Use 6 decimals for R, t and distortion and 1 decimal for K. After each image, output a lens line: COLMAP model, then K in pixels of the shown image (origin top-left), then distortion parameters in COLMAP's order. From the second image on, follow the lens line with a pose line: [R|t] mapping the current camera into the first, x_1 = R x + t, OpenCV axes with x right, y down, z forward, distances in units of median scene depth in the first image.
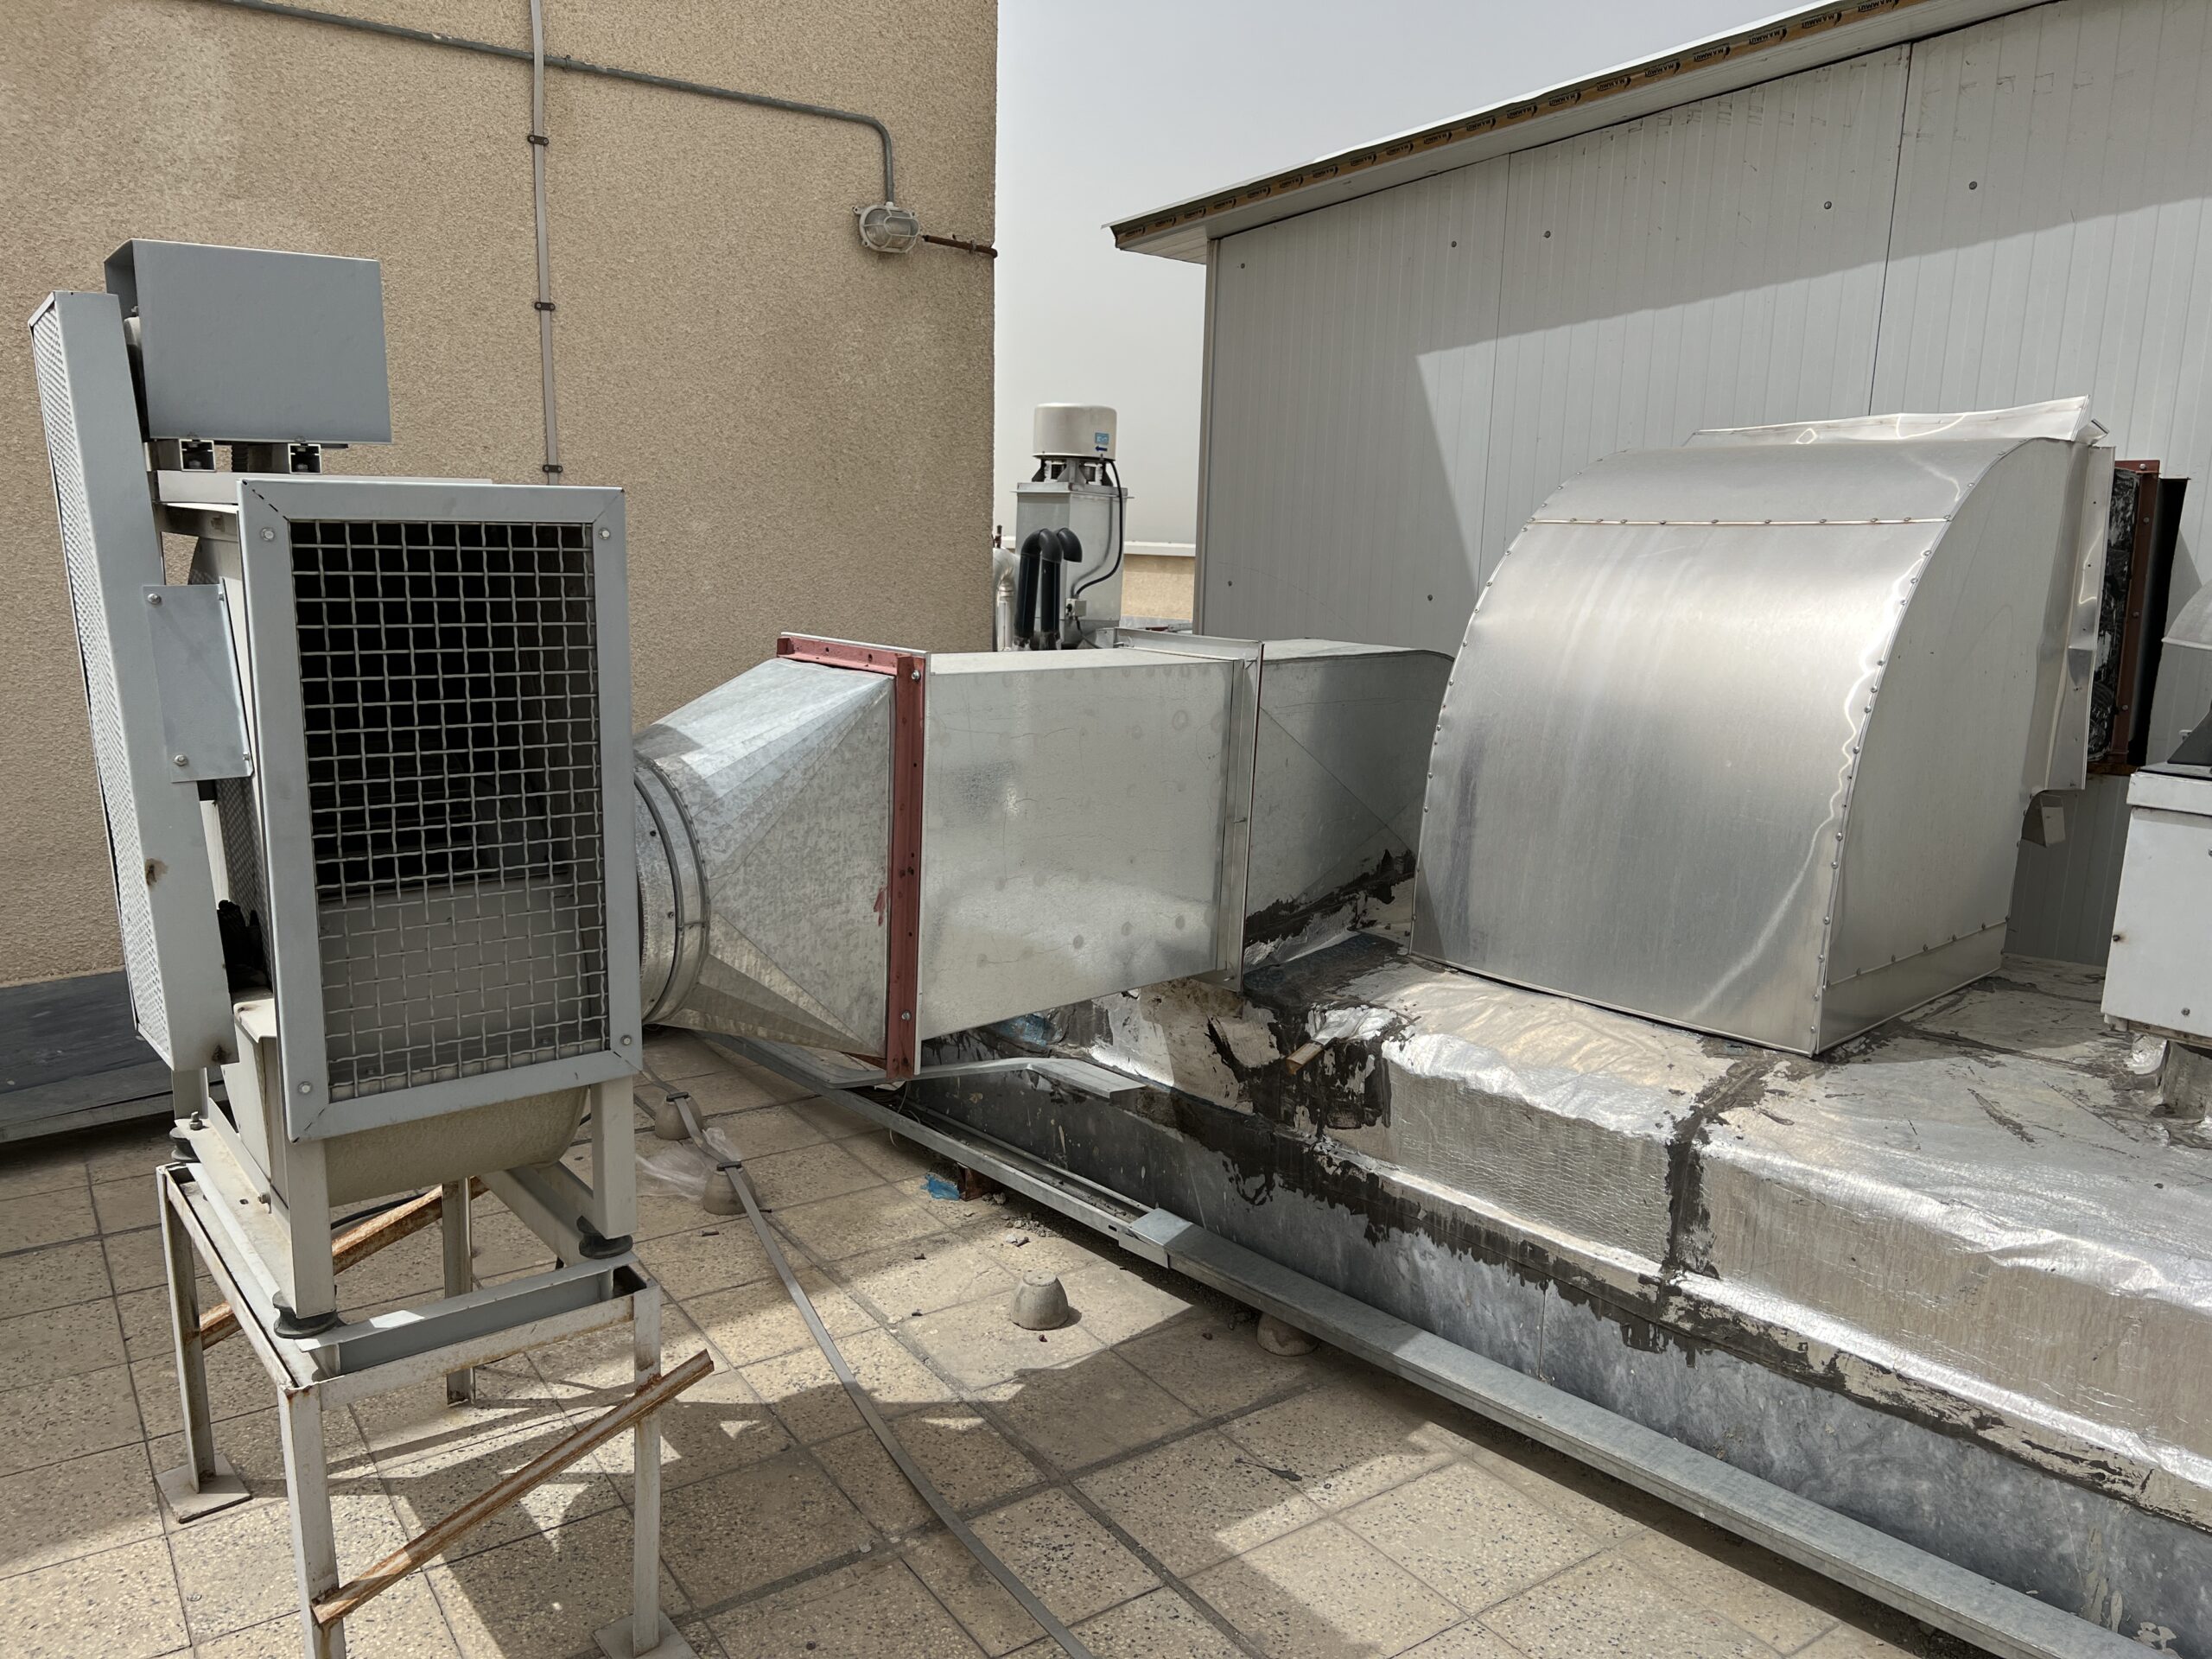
lens RADIAL K [[1675.7, 0, 1098.7], [0, 1675.7, 829.3], [0, 0, 1]] dist [0.032987, -0.039473]
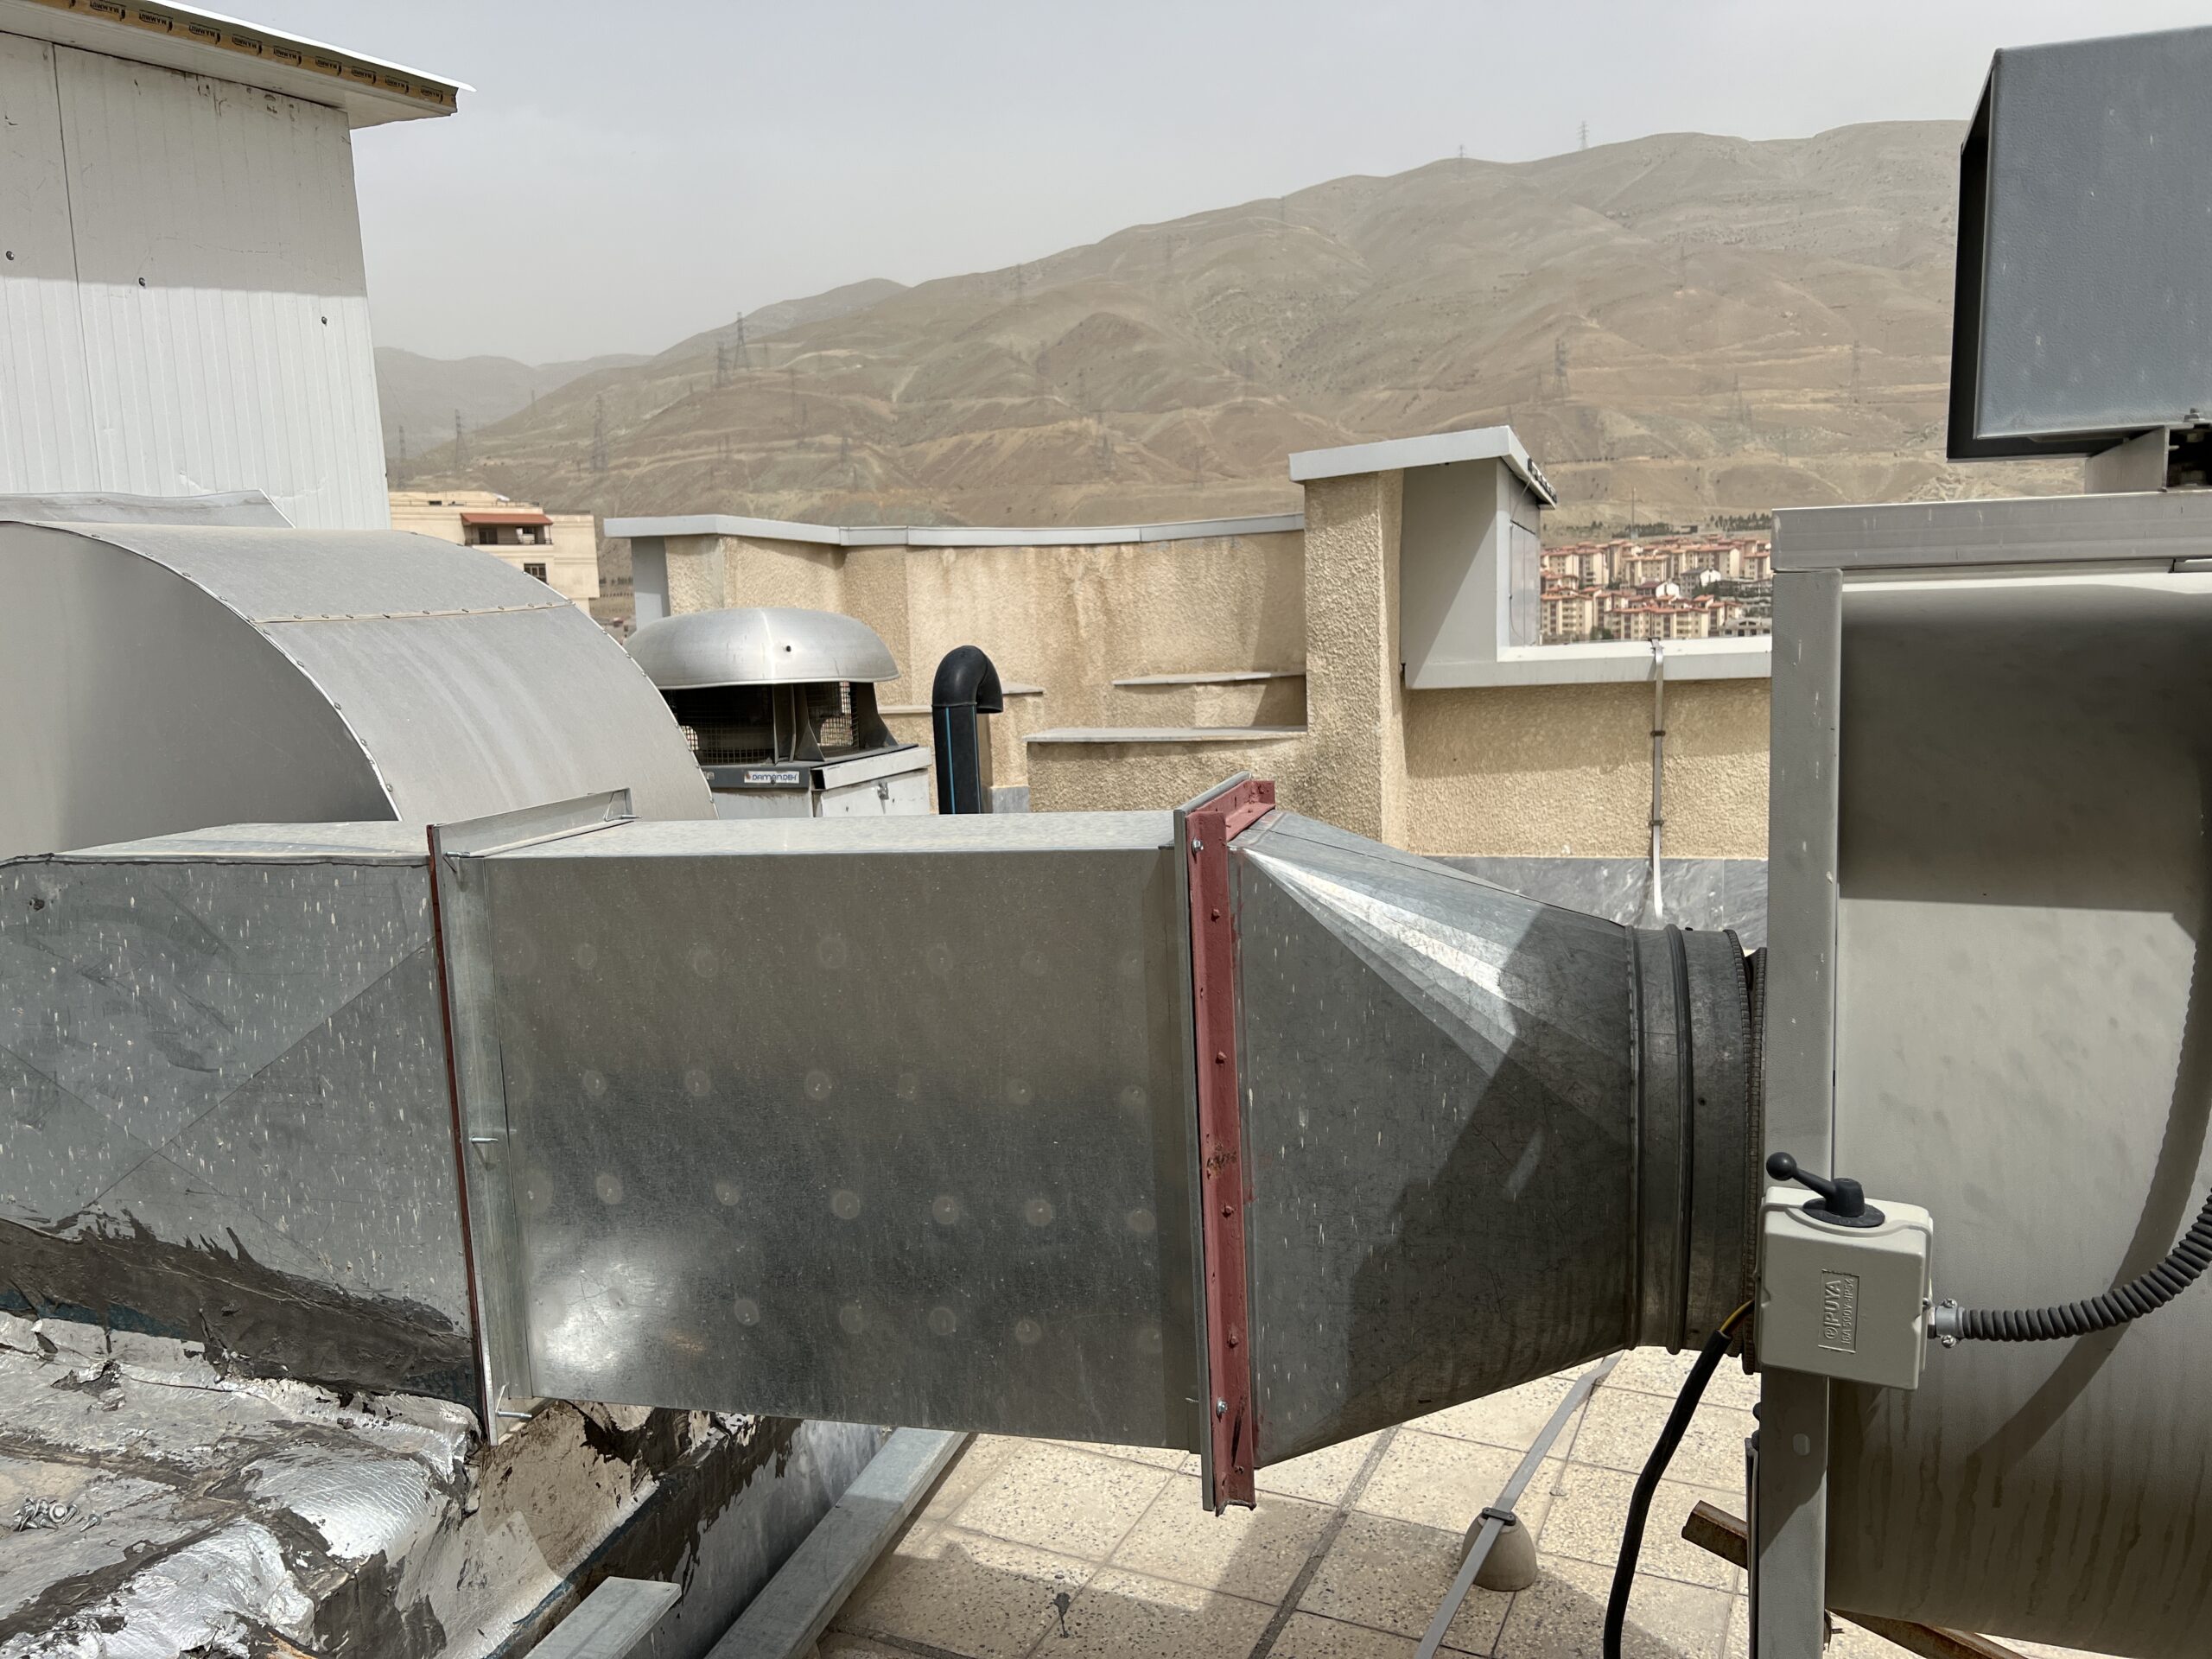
lens RADIAL K [[1675.7, 0, 1107.2], [0, 1675.7, 826.2], [0, 0, 1]] dist [0.032987, -0.039473]
pose [[-0.508845, -0.119051, 0.852587, -0.638911], [0.195038, 0.948695, 0.248875, -0.250443], [-0.838473, 0.292926, -0.459519, 1.266739]]
